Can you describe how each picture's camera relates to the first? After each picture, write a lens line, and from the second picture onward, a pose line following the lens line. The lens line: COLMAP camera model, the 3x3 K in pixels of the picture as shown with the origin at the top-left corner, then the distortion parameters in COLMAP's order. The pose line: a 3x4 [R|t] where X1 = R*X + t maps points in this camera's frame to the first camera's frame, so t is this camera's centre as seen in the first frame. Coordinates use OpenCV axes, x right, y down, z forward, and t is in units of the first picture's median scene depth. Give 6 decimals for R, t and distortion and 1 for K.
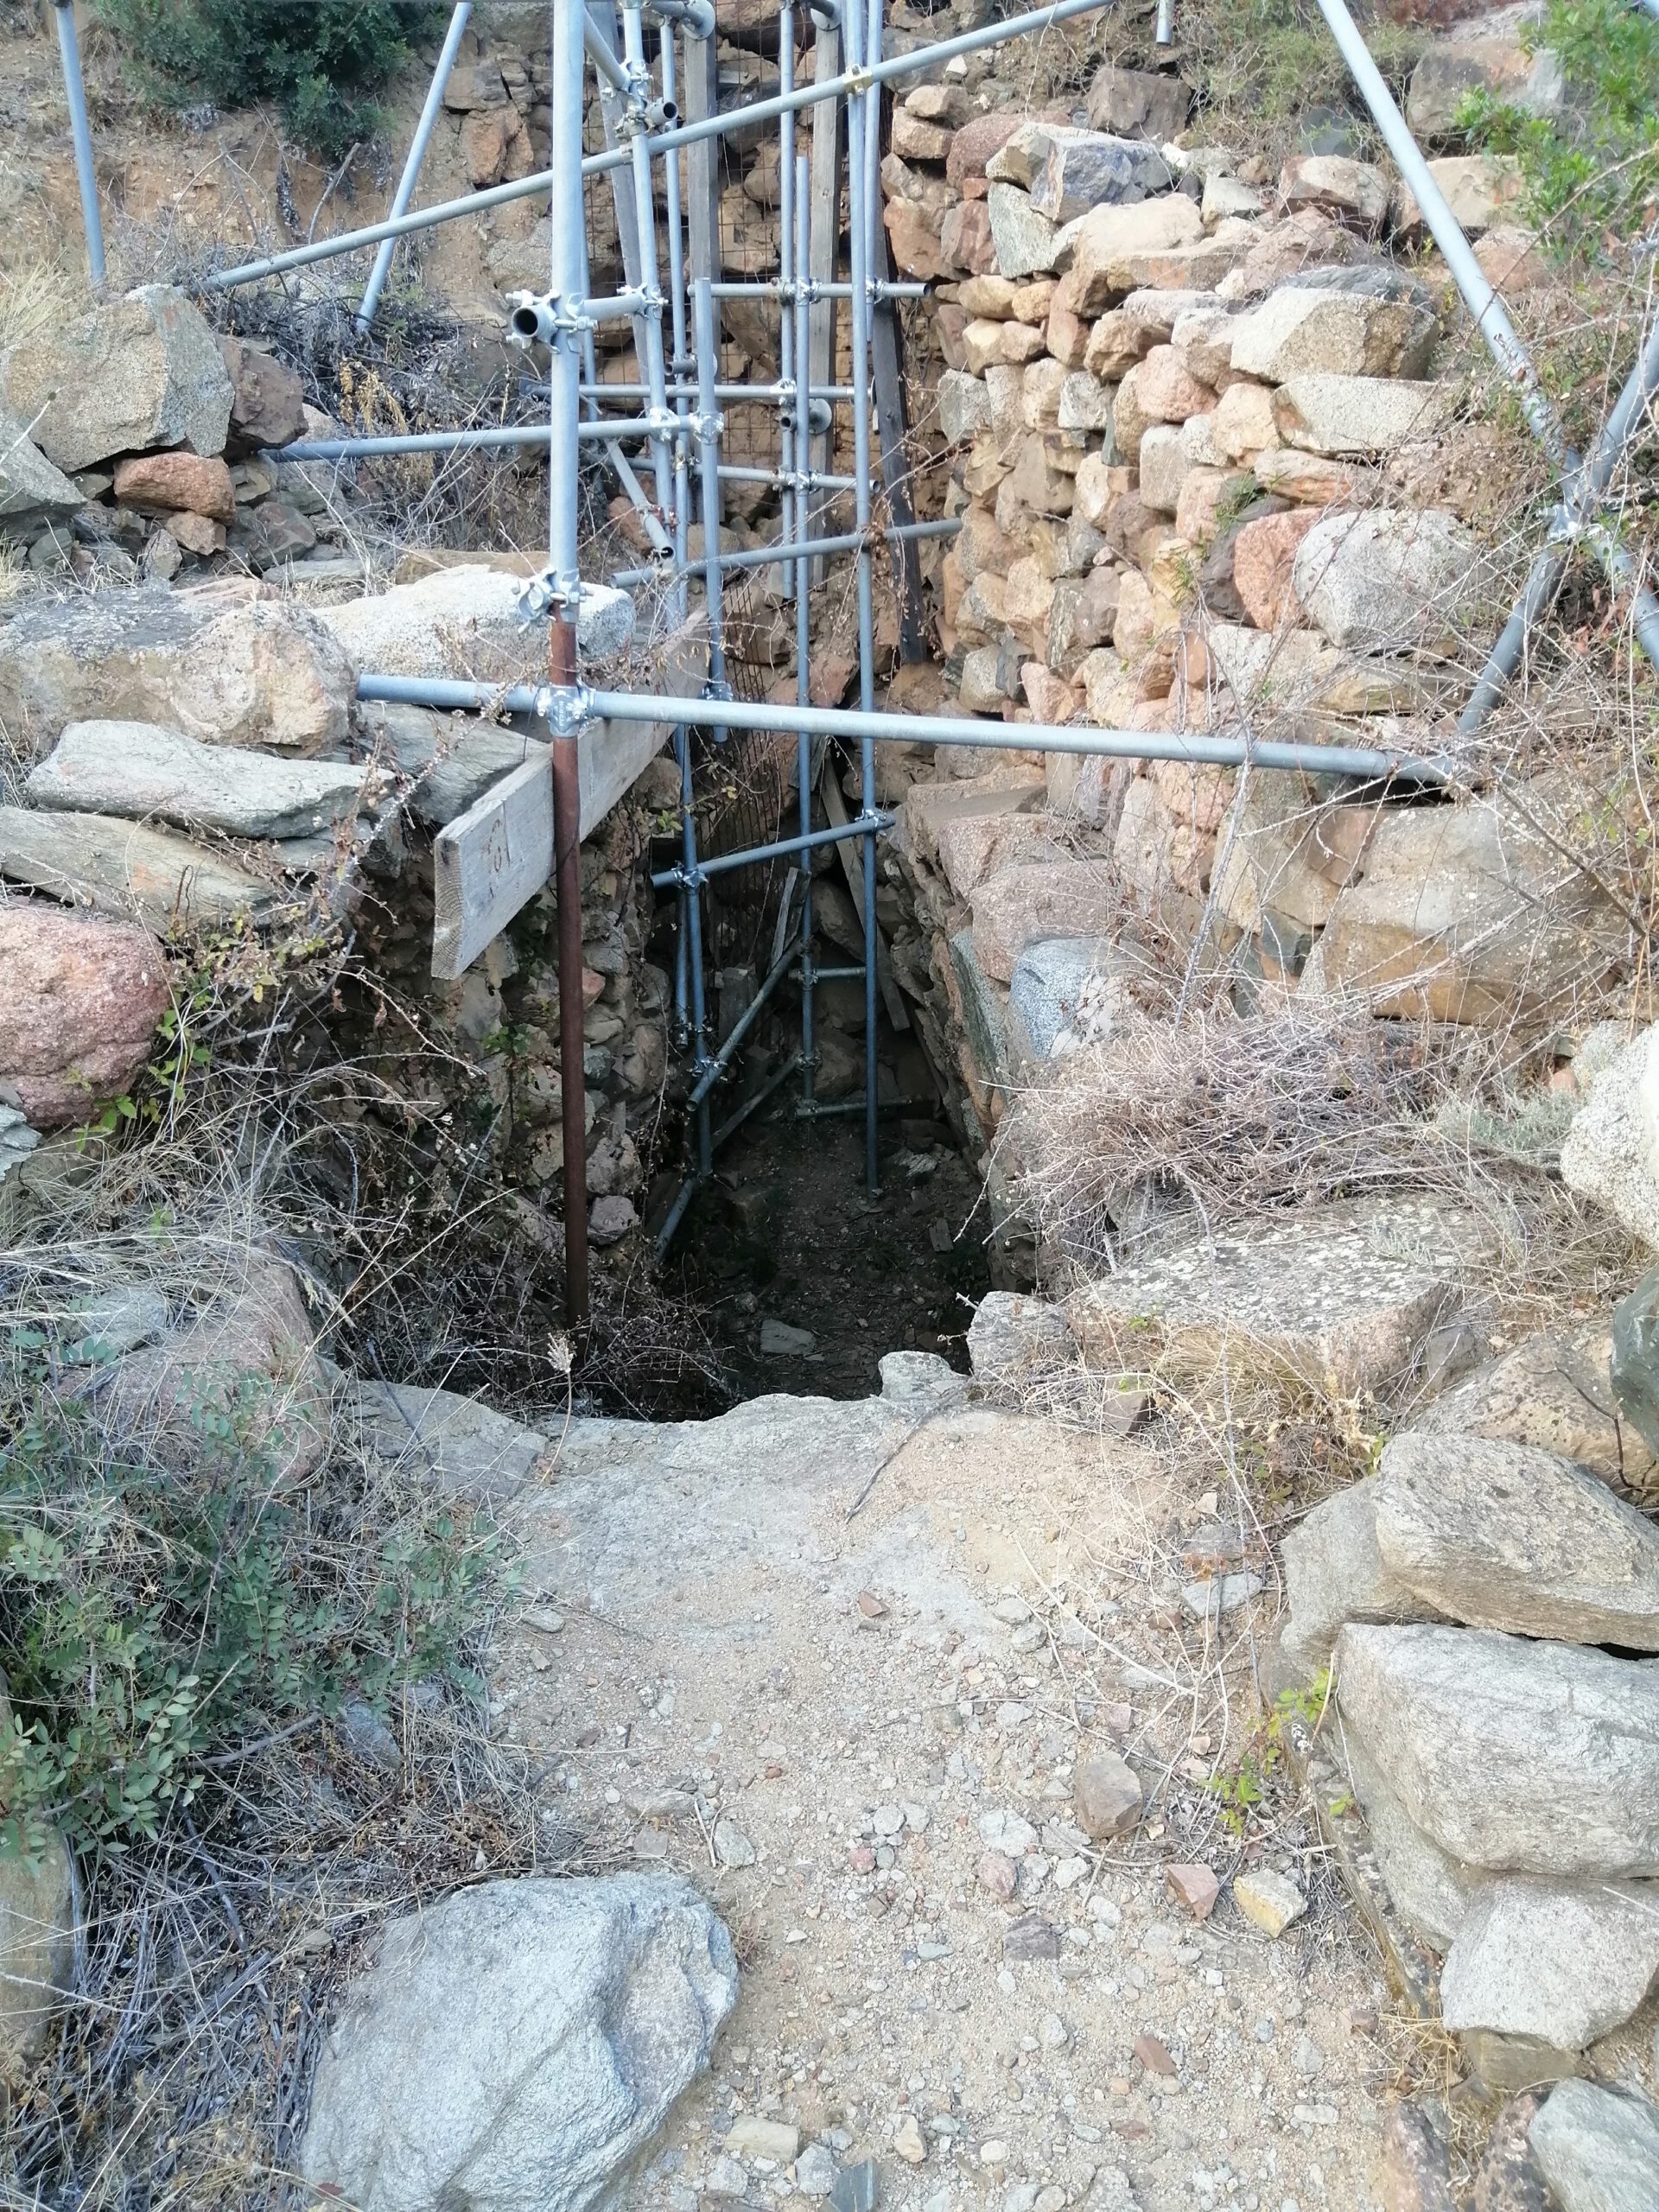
lens RADIAL K [[1731.9, 0, 829.5], [0, 1731.9, 1106.0], [0, 0, 1]] dist [0.007573, -0.064398]
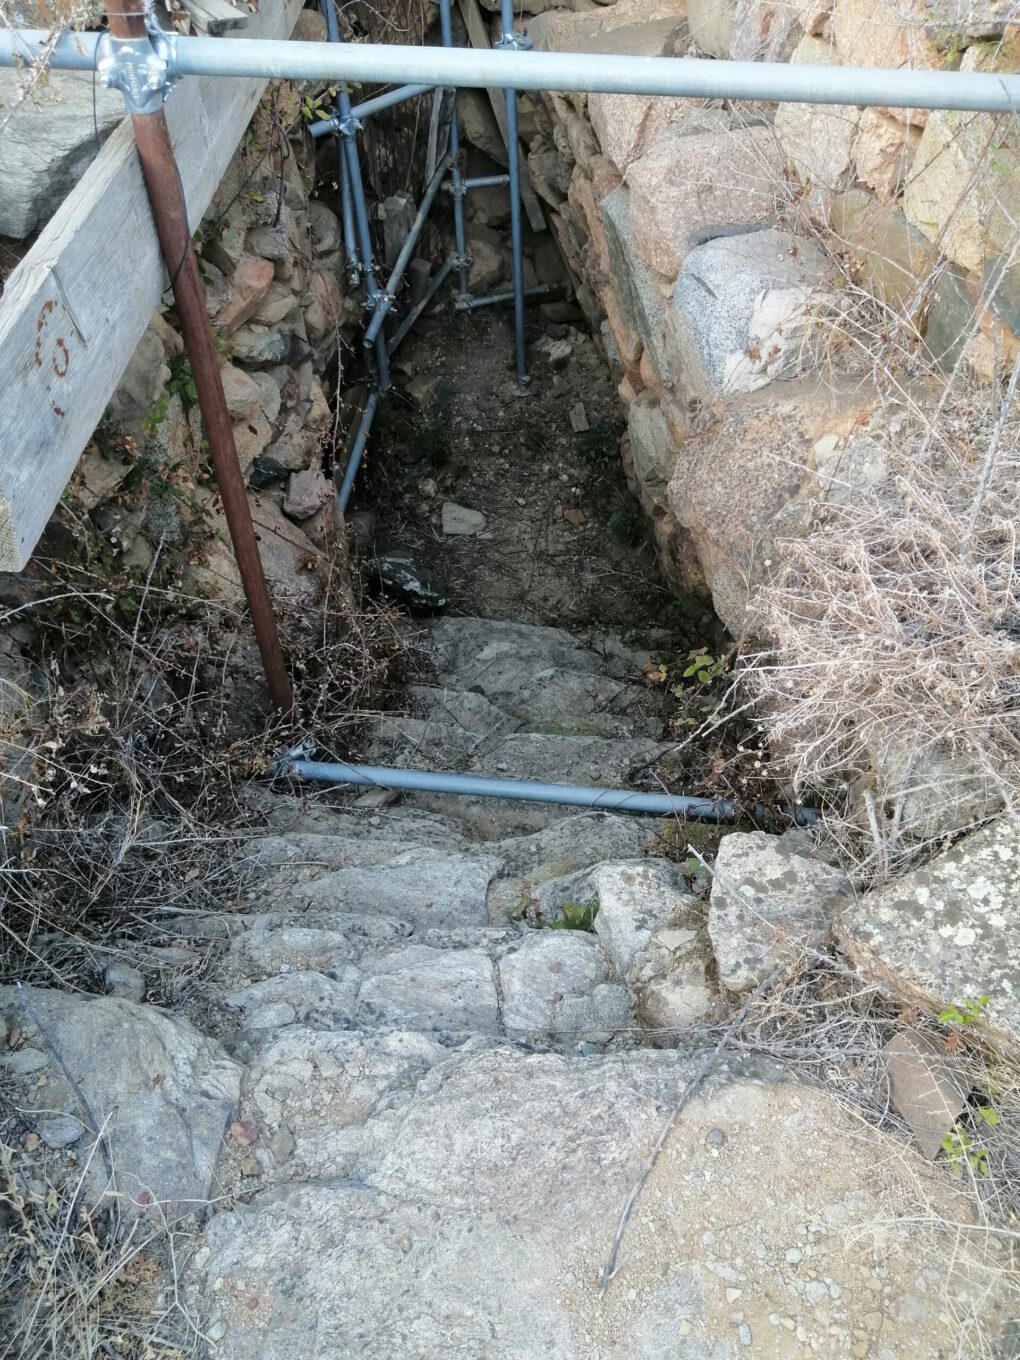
lens RADIAL K [[1064.8, 0, 510.0], [0, 1064.8, 680.0], [0, 0, 1]] dist [0.007573, -0.064398]
pose [[0.998243, -0.056910, 0.016515, -0.009434], [0.044427, 0.903183, 0.426950, -0.090960], [-0.039214, -0.425466, 0.904125, 0.245094]]
